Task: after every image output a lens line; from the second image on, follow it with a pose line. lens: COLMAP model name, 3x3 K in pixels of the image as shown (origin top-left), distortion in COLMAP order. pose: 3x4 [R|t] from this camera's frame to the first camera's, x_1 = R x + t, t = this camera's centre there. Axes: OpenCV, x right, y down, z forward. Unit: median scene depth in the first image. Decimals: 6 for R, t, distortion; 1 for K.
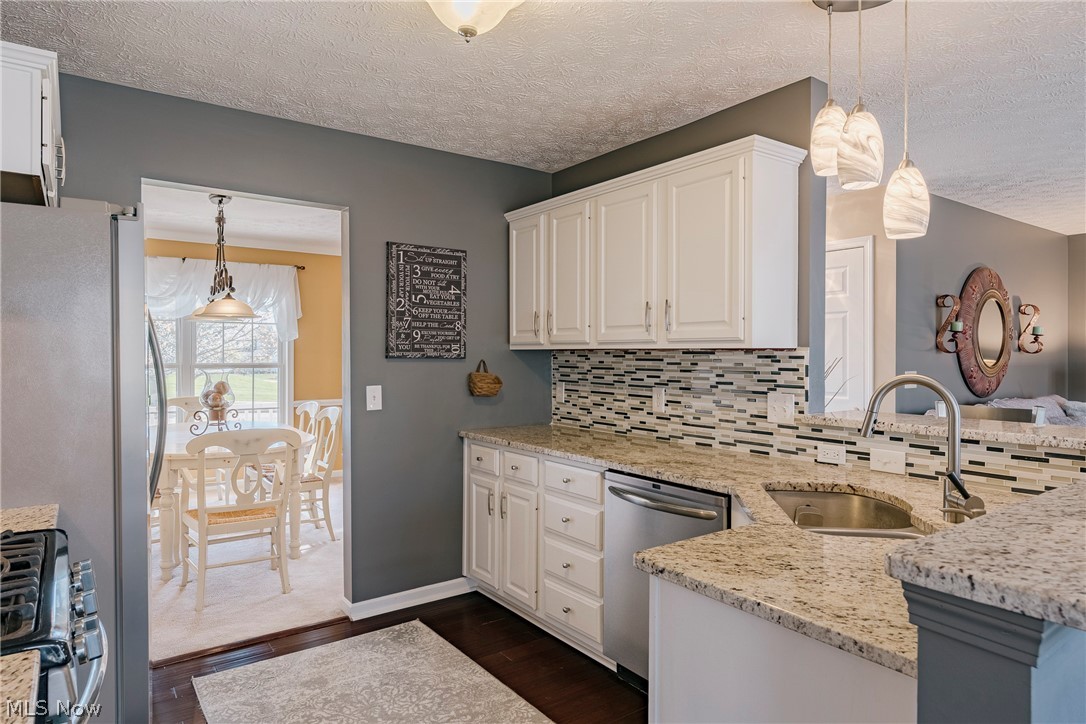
lens RADIAL K [[641.5, 0, 550.1], [0, 641.5, 357.2], [0, 0, 1]] dist [0.001850, 0.000420]
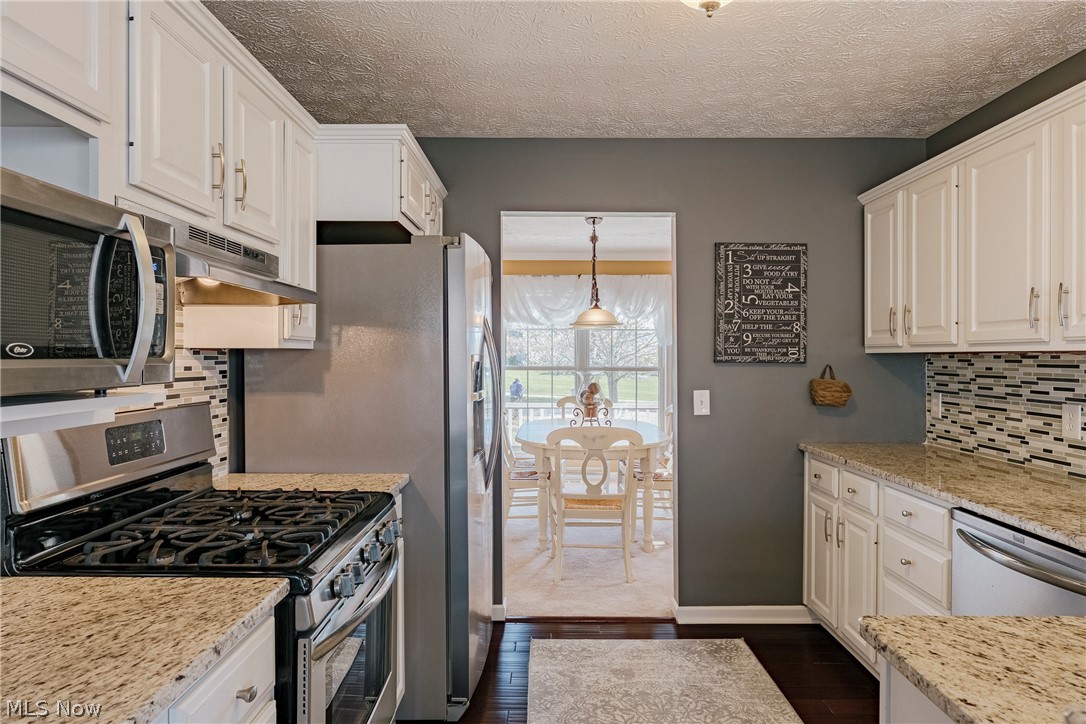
lens RADIAL K [[641.5, 0, 547.2], [0, 641.5, 360.0], [0, 0, 1]] dist [0.001850, 0.000420]
pose [[0.811349, 0.002441, -0.584557, 0.110224], [-0.003867, 0.999992, -0.001192, 0.000134], [0.584550, 0.003227, 0.811351, 0.061950]]
